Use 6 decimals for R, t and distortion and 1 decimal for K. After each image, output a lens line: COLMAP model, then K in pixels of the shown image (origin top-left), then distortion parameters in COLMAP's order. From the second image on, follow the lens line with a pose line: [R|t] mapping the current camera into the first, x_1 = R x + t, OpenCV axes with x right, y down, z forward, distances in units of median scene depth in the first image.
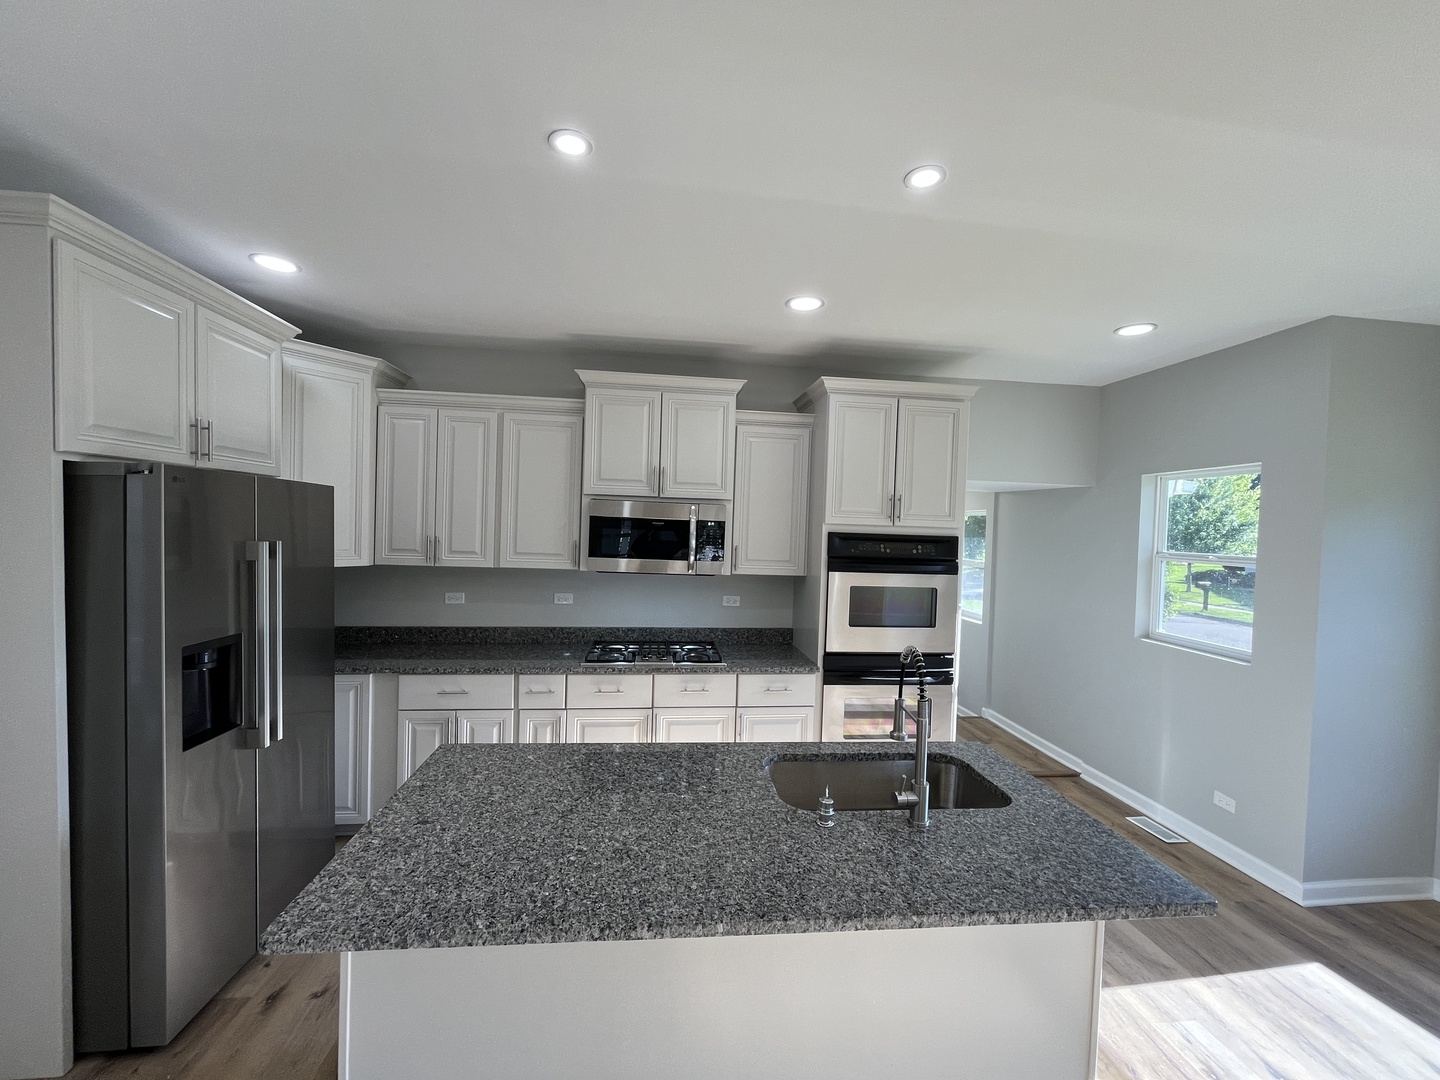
lens RADIAL K [[582.0, 0, 716.3], [0, 582.0, 540.6], [0, 0, 1]] dist [-0.001506, -0.000724]
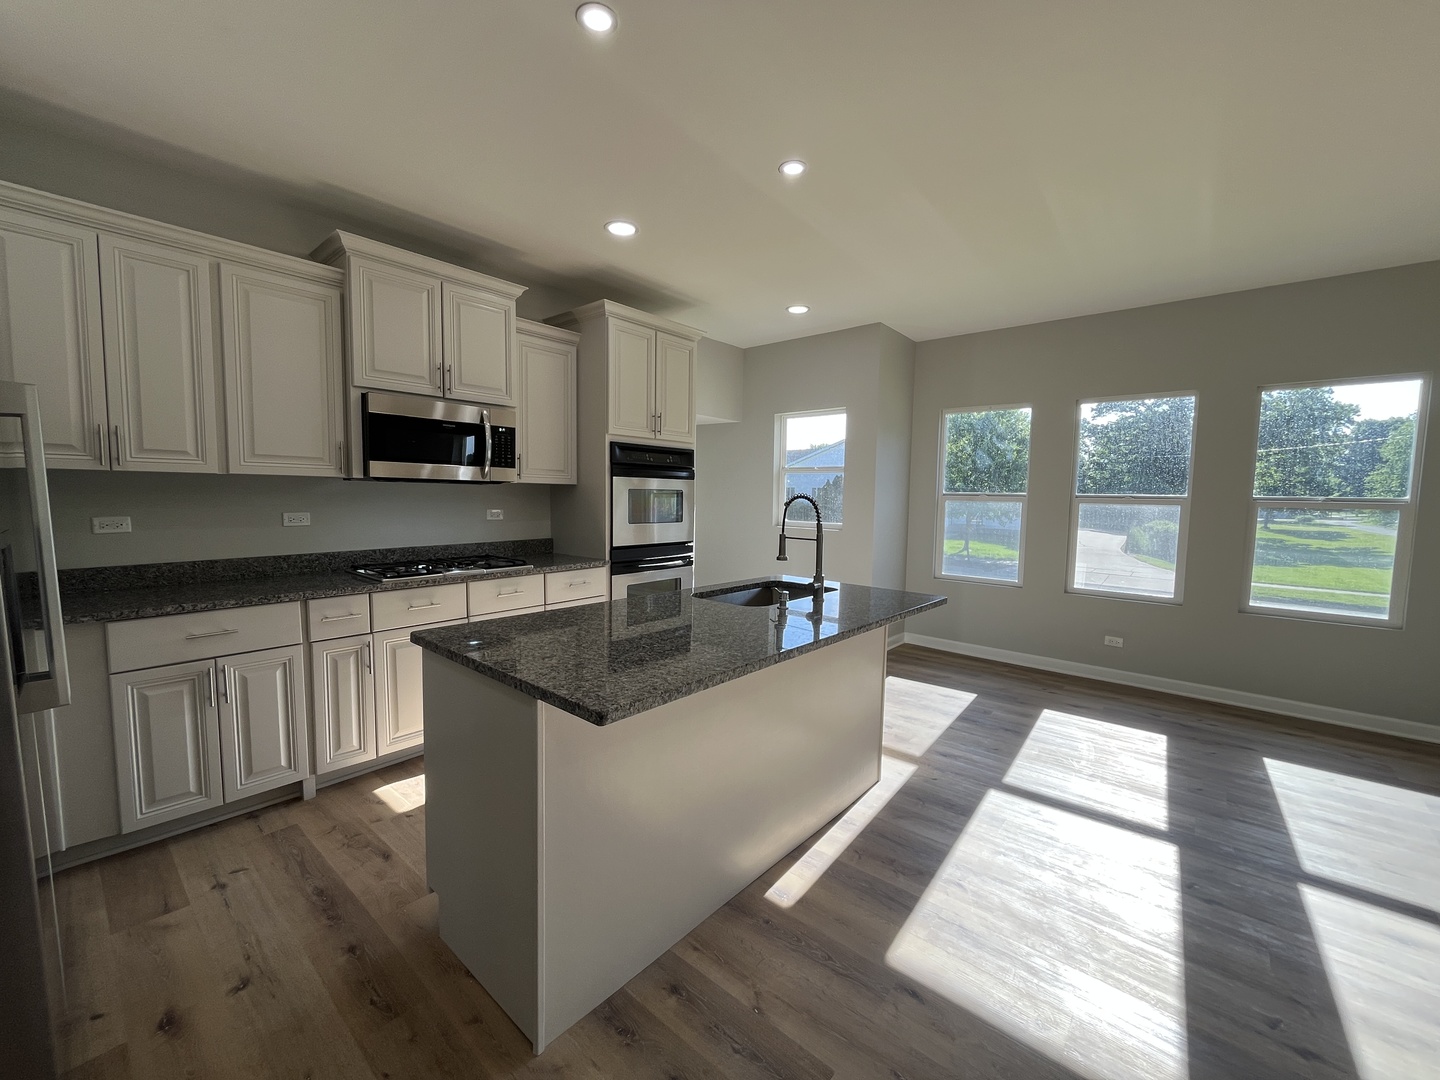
lens RADIAL K [[582.0, 0, 716.8], [0, 582.0, 539.7], [0, 0, 1]] dist [-0.001506, -0.000724]
pose [[0.735173, -0.075032, 0.673714, -0.432123], [0.026334, 0.996266, 0.082218, 0.088118], [-0.677368, -0.042703, 0.734404, 0.017643]]
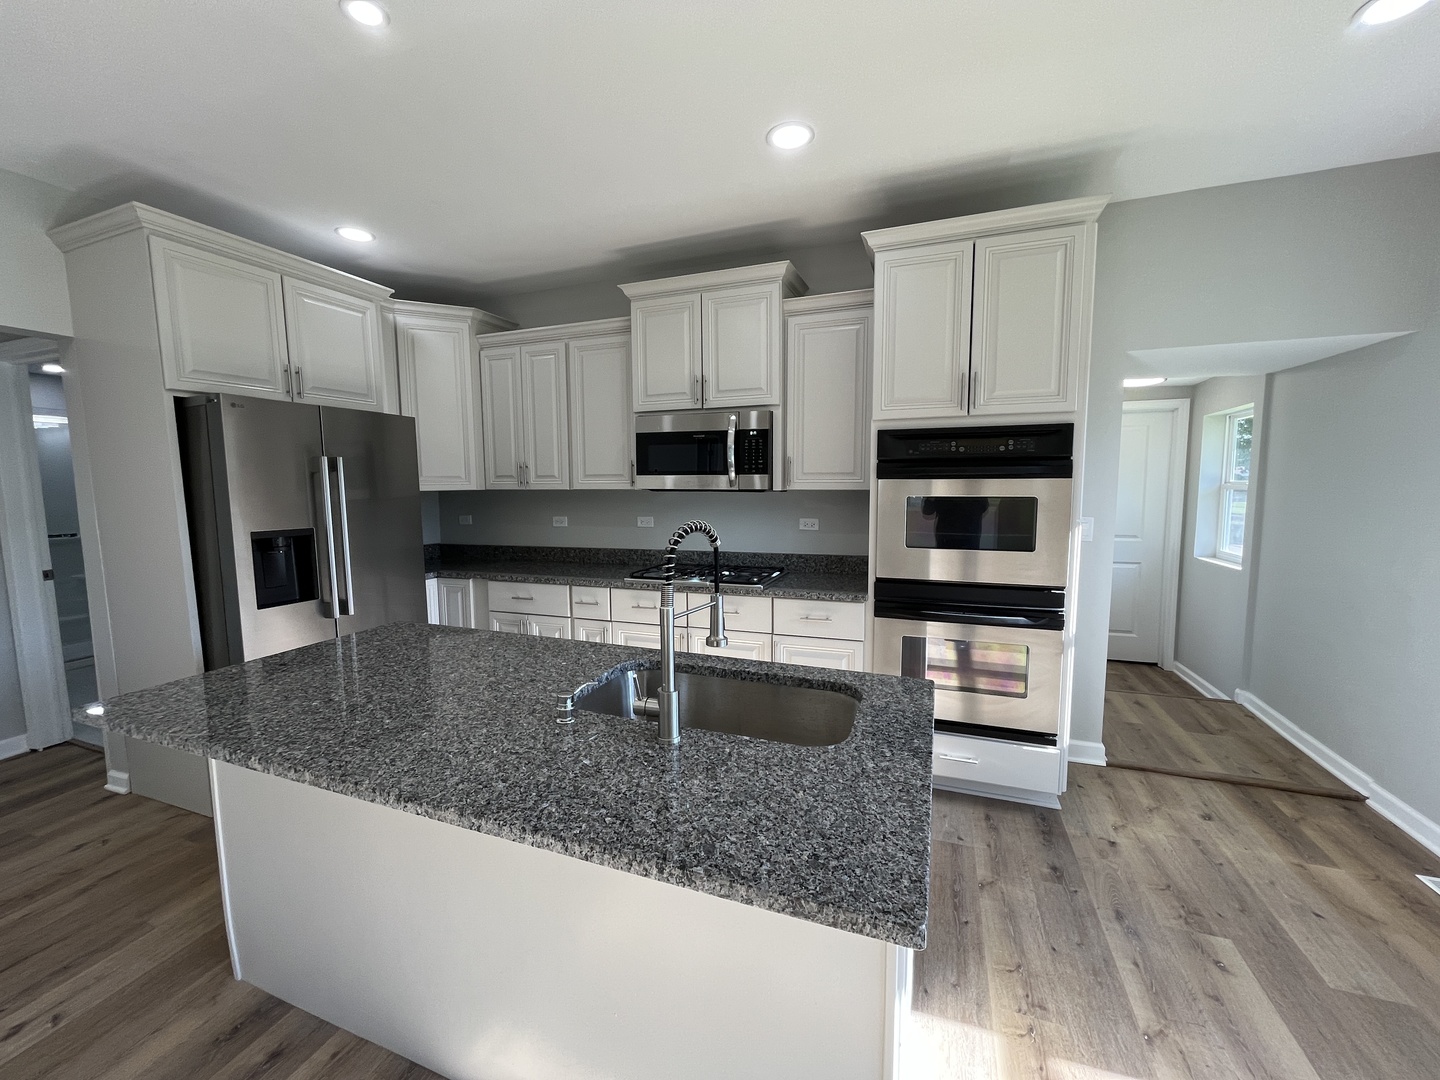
lens RADIAL K [[582.0, 0, 716.0], [0, 582.0, 540.0], [0, 0, 1]] dist [-0.001506, -0.000724]
pose [[0.886770, 0.006673, -0.462164, 0.365917], [0.024991, 0.997741, 0.062356, 0.081048], [0.461536, -0.066846, 0.884600, 0.170037]]
